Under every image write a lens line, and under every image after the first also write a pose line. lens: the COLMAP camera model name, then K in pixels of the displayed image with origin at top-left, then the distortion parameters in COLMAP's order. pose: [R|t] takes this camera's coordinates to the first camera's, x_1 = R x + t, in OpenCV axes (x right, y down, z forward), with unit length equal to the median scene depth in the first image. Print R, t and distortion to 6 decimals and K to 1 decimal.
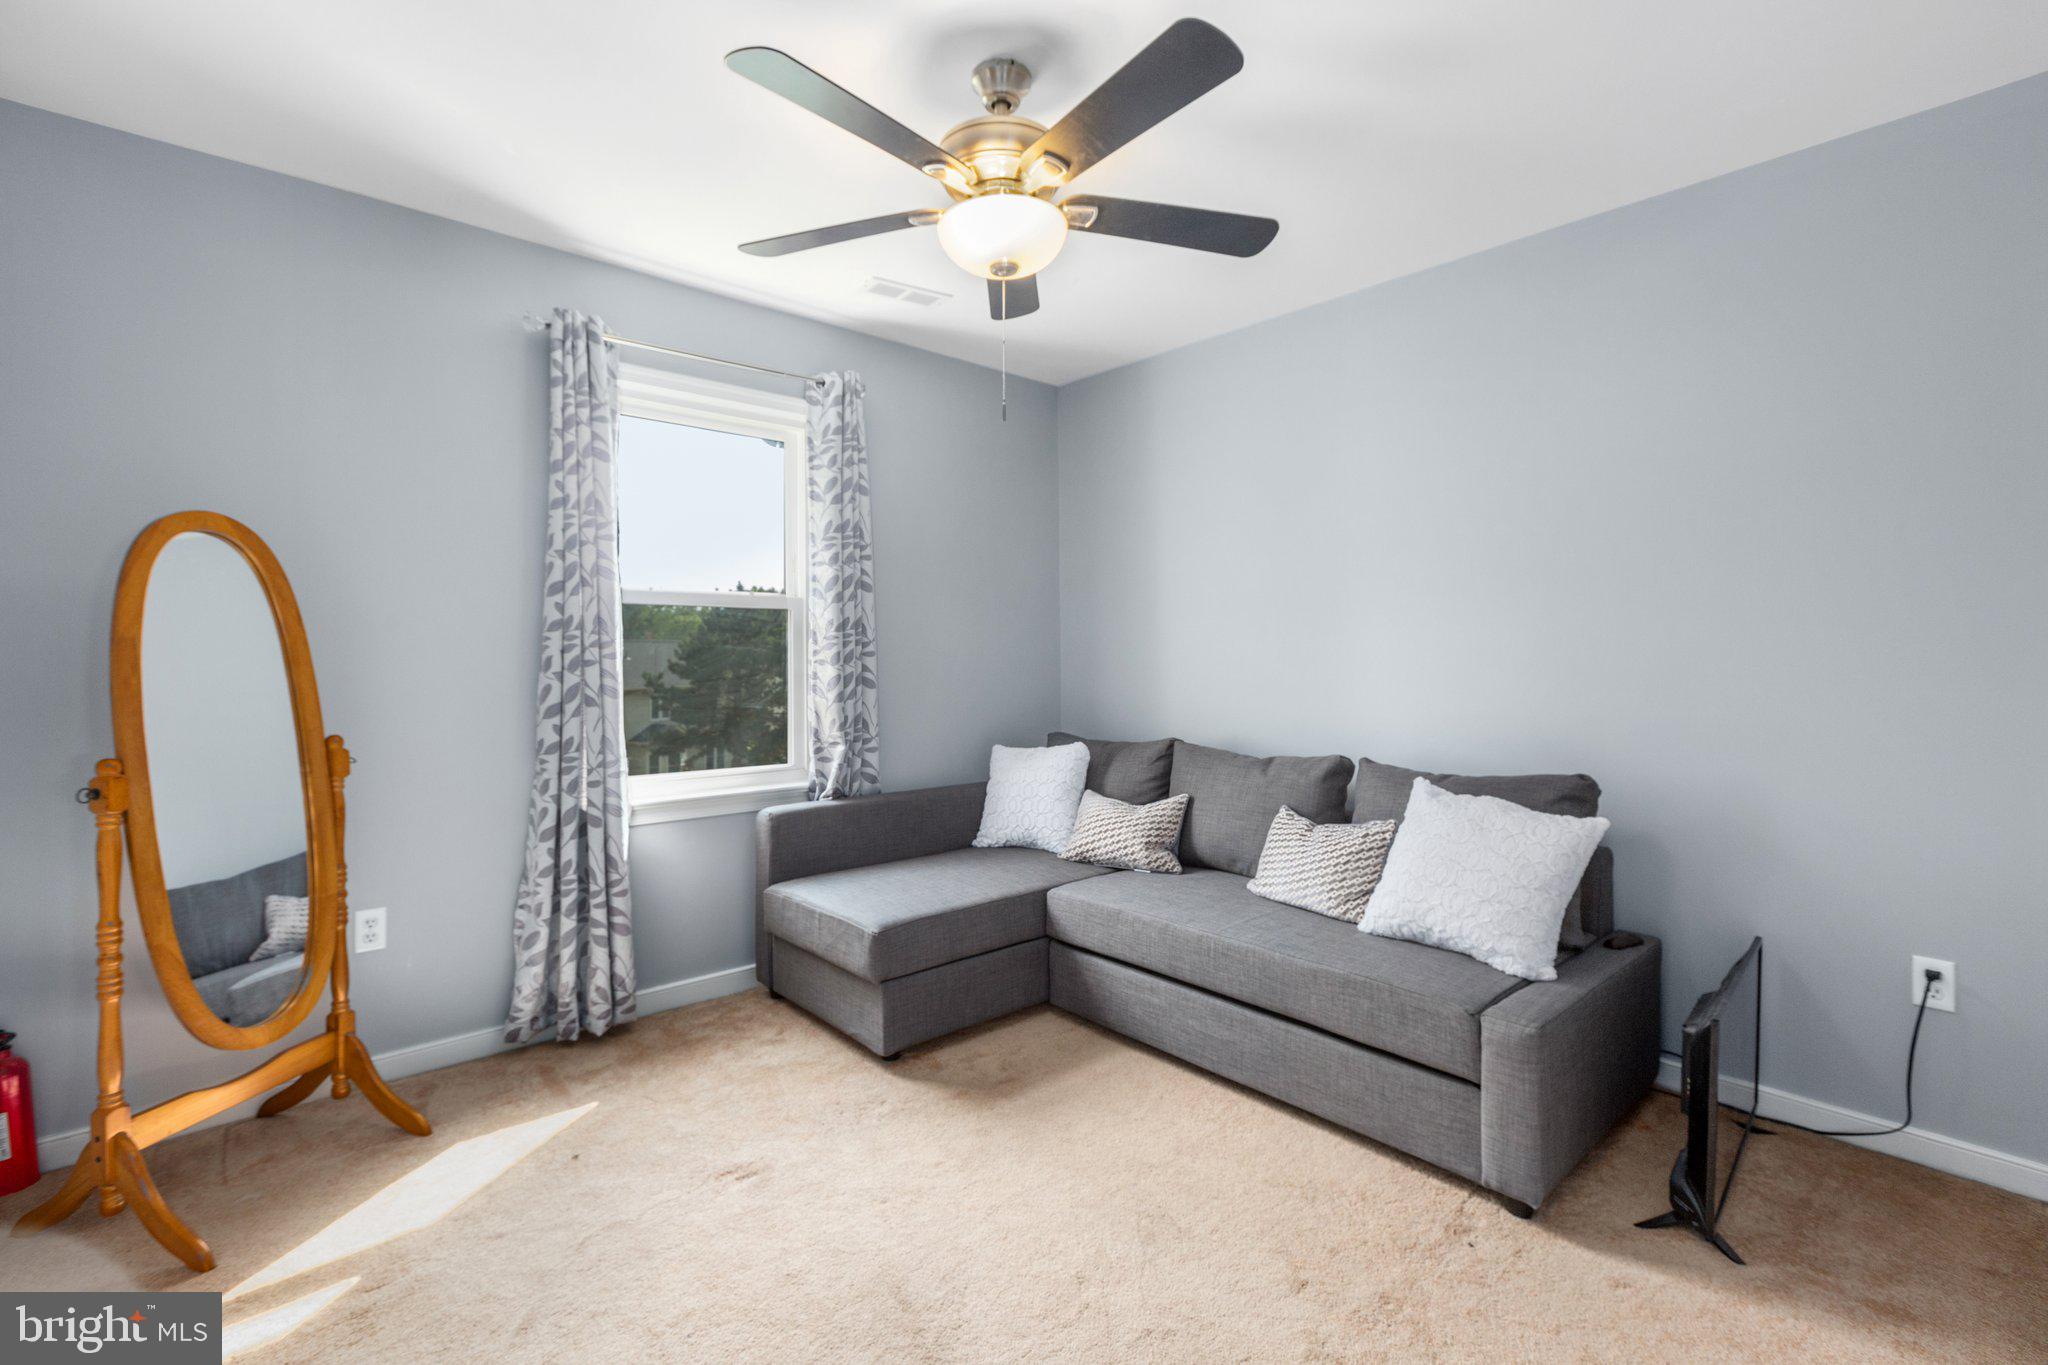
lens RADIAL K [[908.9, 0, 1019.1], [0, 908.9, 674.1], [0, 0, 1]] dist [0.000082, -0.000053]
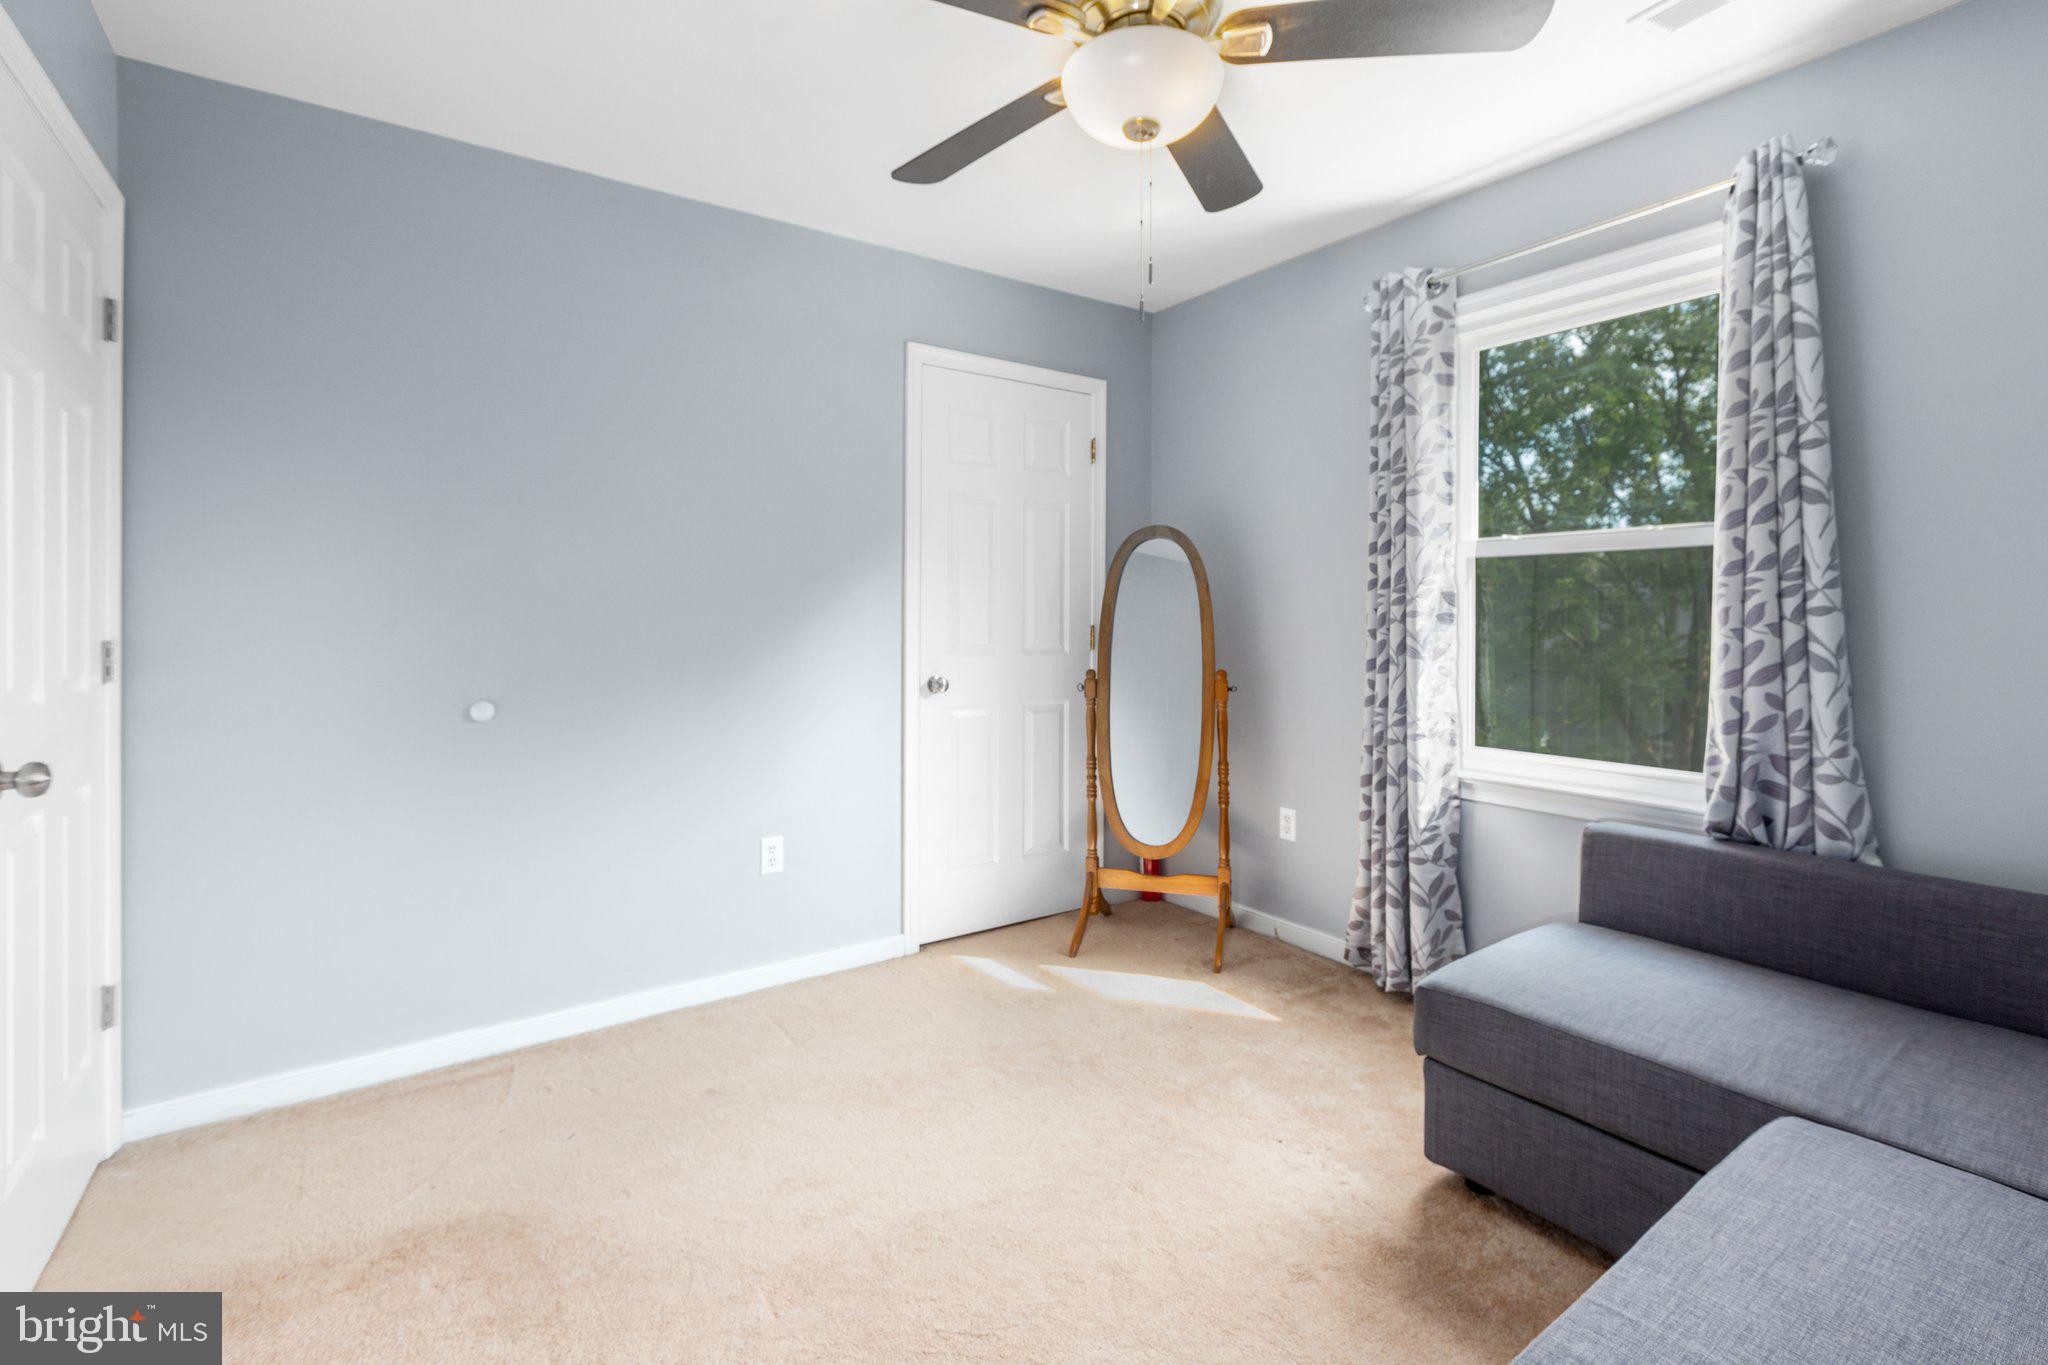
lens RADIAL K [[968.6, 0, 1018.9], [0, 968.6, 599.5], [0, 0, 1]] dist [0.000544, 0.000013]
pose [[-0.154592, -0.001113, -0.987978, 0.651274], [-0.001125, 0.999999, -0.000951, -0.033586], [0.987978, 0.000964, -0.154593, 0.753966]]
